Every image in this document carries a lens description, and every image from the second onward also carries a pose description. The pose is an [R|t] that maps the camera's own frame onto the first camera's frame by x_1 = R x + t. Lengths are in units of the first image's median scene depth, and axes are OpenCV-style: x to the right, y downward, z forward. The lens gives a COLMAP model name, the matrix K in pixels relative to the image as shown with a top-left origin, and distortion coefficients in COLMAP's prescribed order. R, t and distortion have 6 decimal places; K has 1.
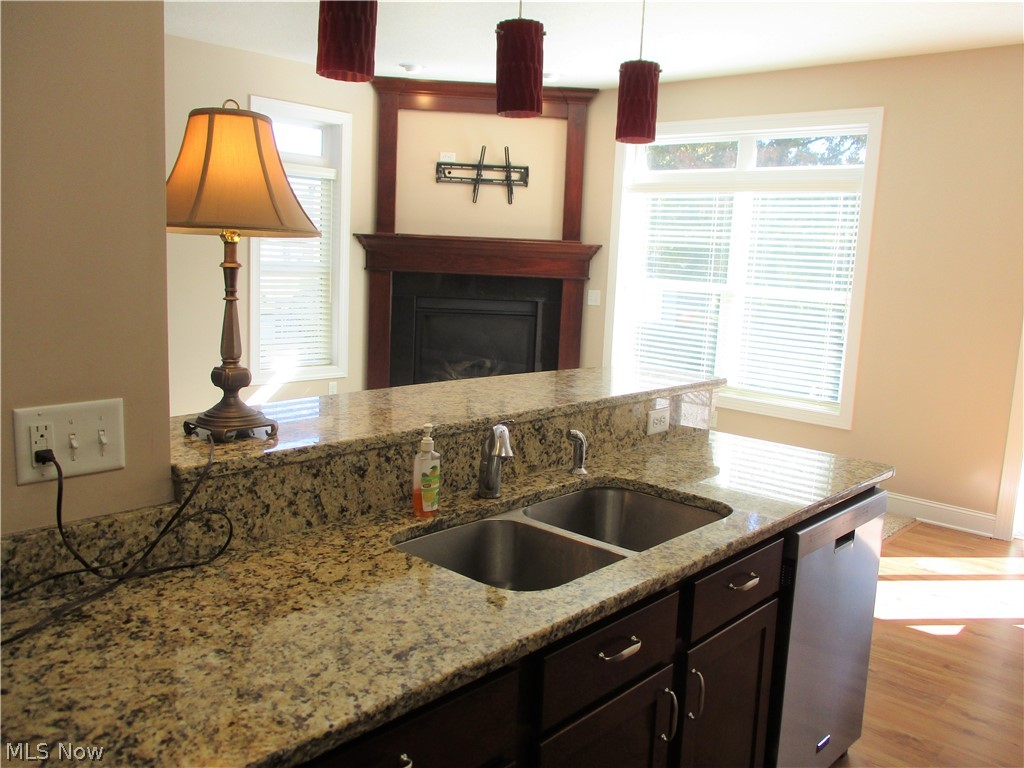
lens RADIAL K [[843.4, 0, 510.6], [0, 843.4, 380.8], [0, 0, 1]] dist [-0.021179, -0.007082]
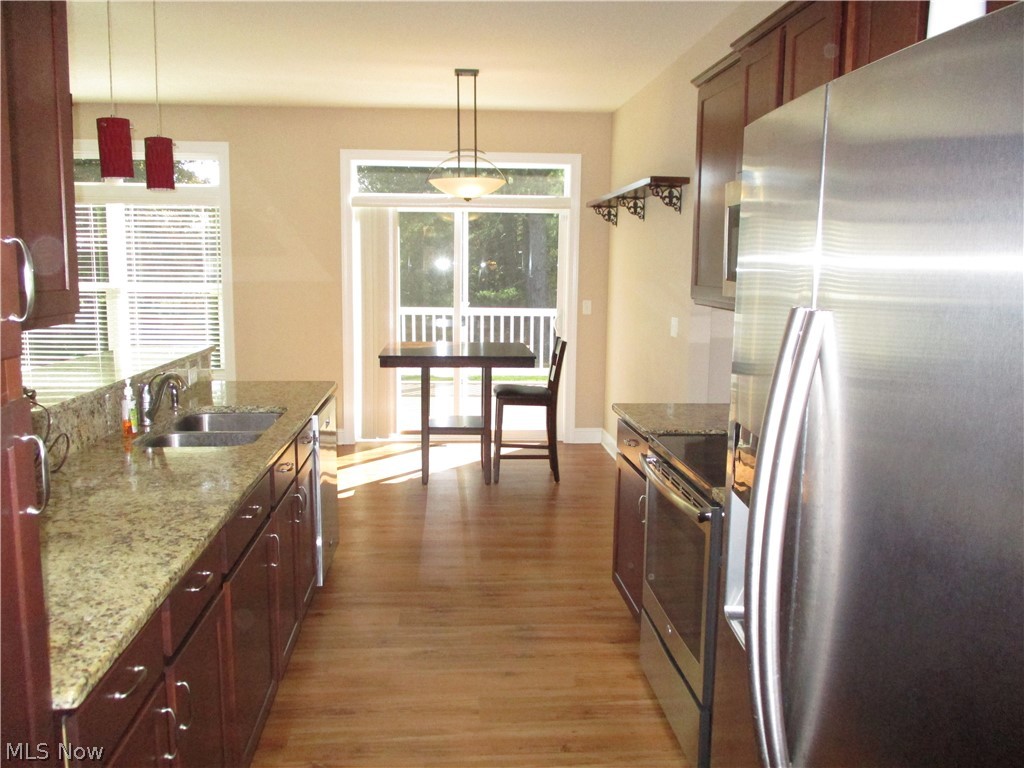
lens RADIAL K [[843.4, 0, 510.6], [0, 843.4, 380.8], [0, 0, 1]] dist [-0.021179, -0.007082]
pose [[0.678481, -0.136564, 0.721813, -0.212348], [0.128065, 0.989511, 0.066836, 0.011628], [-0.723369, 0.047092, 0.688854, -0.176957]]
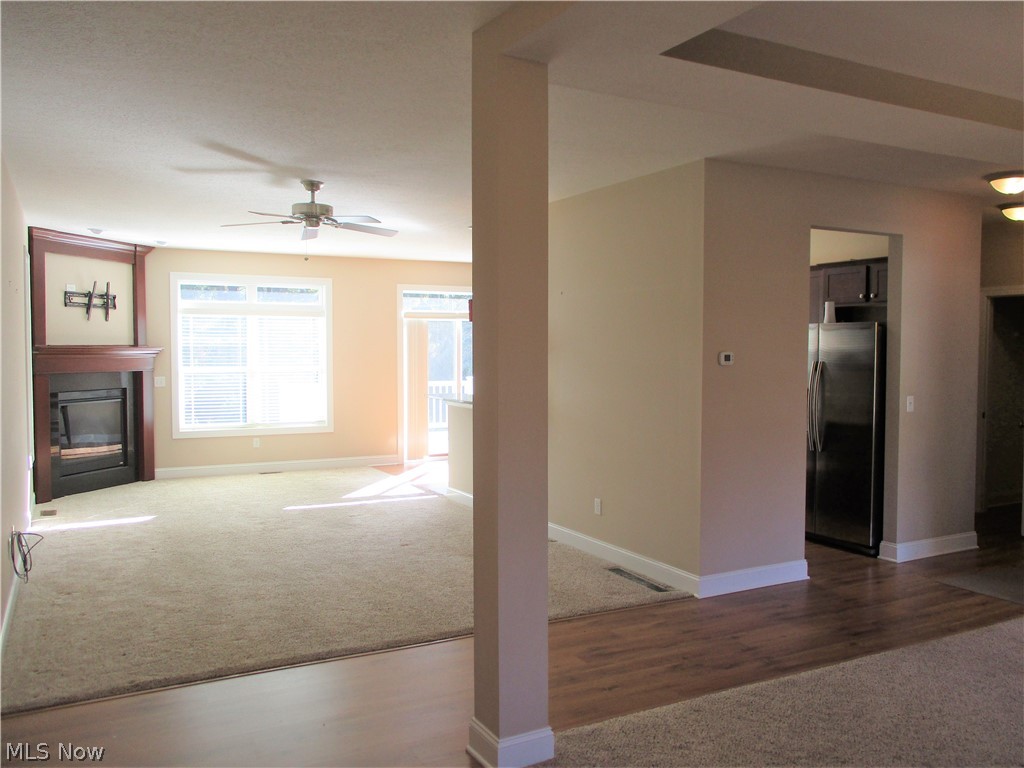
lens RADIAL K [[843.4, 0, 510.6], [0, 843.4, 380.8], [0, 0, 1]] dist [-0.021179, -0.007082]
pose [[0.330228, -0.080306, 0.940479, -1.126865], [0.155560, 0.987380, 0.029689, -0.047981], [-0.930995, 0.136497, 0.338552, -0.096426]]
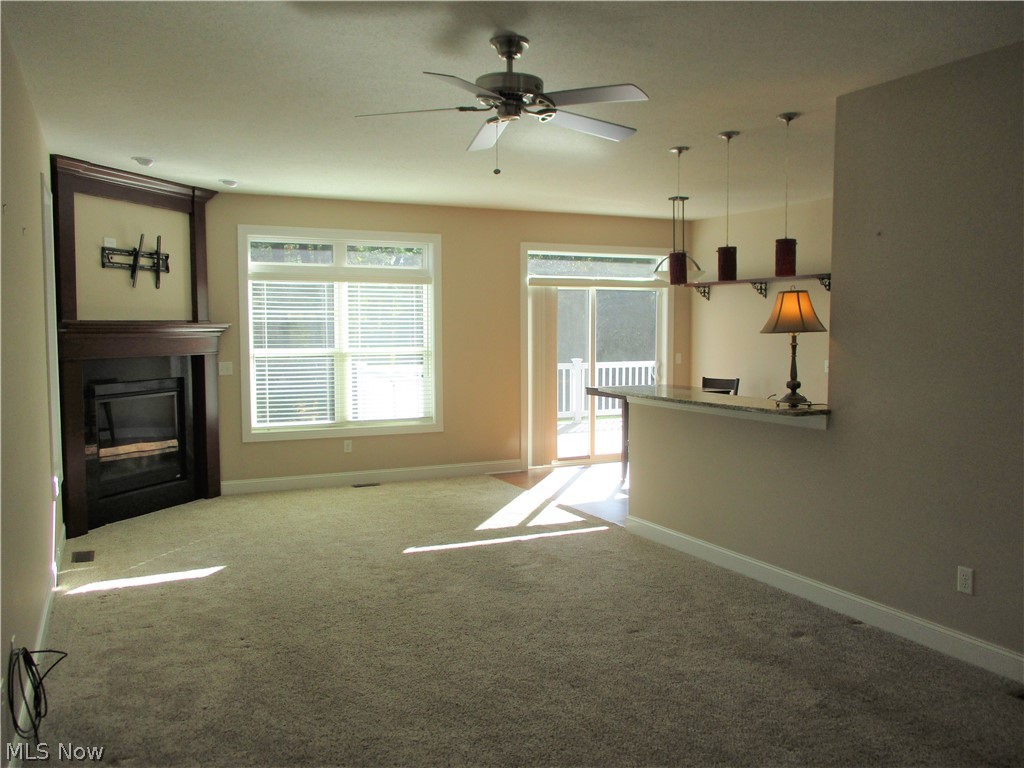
lens RADIAL K [[843.4, 0, 510.6], [0, 843.4, 380.8], [0, 0, 1]] dist [-0.021179, -0.007082]
pose [[0.367538, -0.104603, 0.924107, -0.841222], [0.158020, 0.986230, 0.048787, -0.077460], [-0.916485, 0.128097, 0.379006, 0.208031]]
